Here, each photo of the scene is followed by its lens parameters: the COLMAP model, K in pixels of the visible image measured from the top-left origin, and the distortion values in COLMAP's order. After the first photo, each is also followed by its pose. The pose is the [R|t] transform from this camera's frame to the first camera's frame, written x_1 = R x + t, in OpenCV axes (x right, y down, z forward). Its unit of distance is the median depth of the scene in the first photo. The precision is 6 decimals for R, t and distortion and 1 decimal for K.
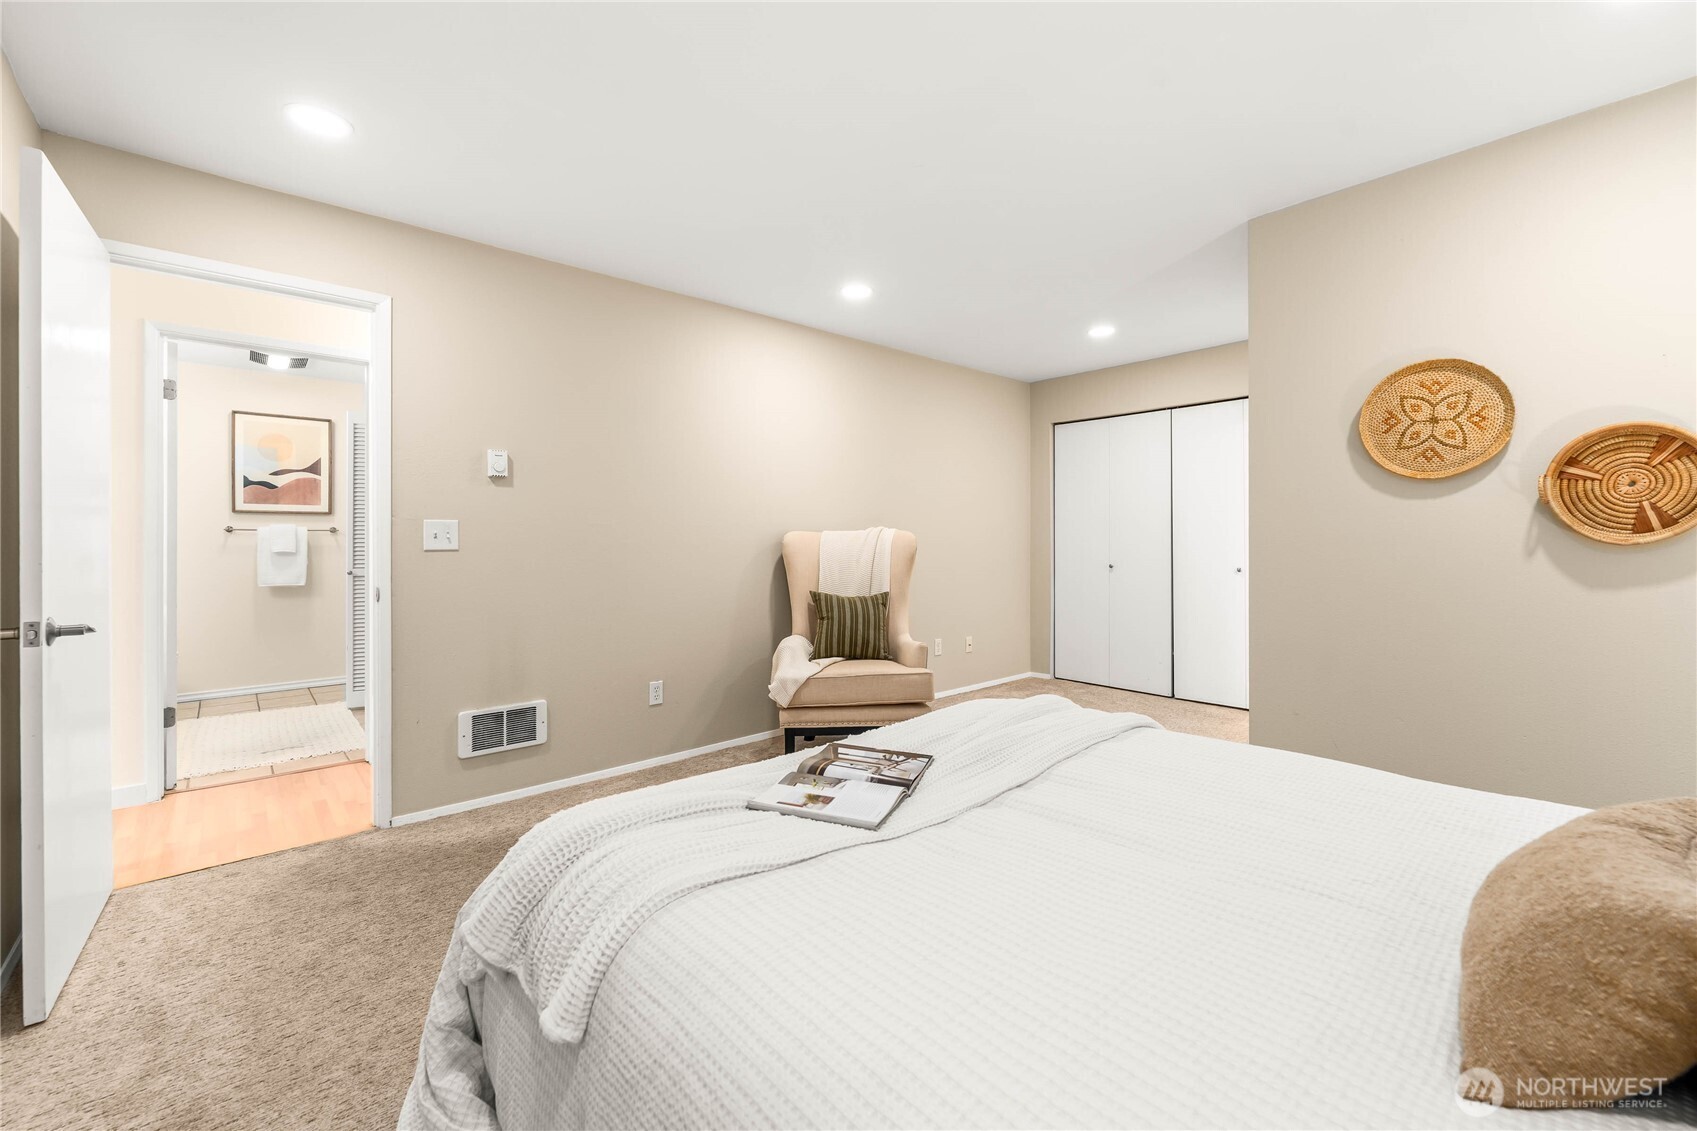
lens RADIAL K [[709.6, 0, 841.2], [0, 709.6, 548.0], [0, 0, 1]] dist [0.004117, -0.002792]
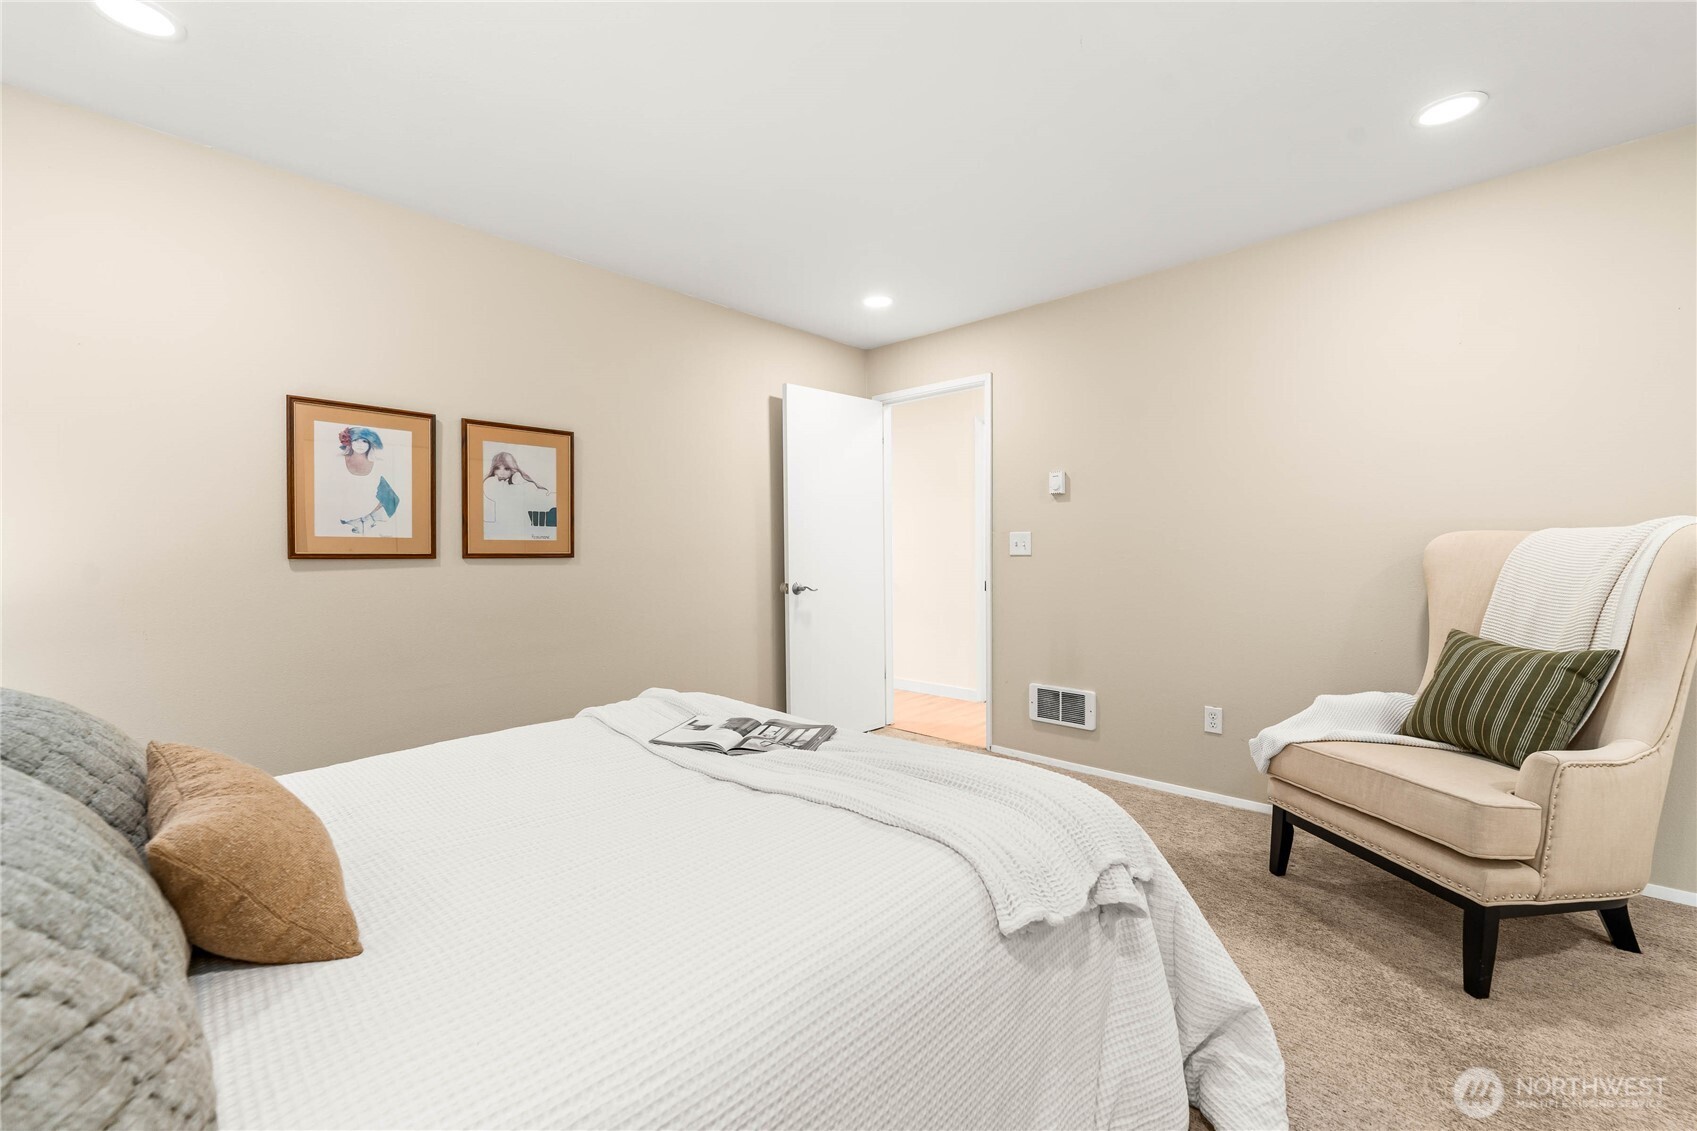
lens RADIAL K [[709.6, 0, 839.1], [0, 709.6, 561.0], [0, 0, 1]] dist [0.004117, -0.002792]
pose [[0.059405, 0.021861, -0.997995, 0.699314], [-0.002049, 0.999761, 0.021777, -0.013711], [0.998232, 0.000751, 0.059435, 0.573585]]
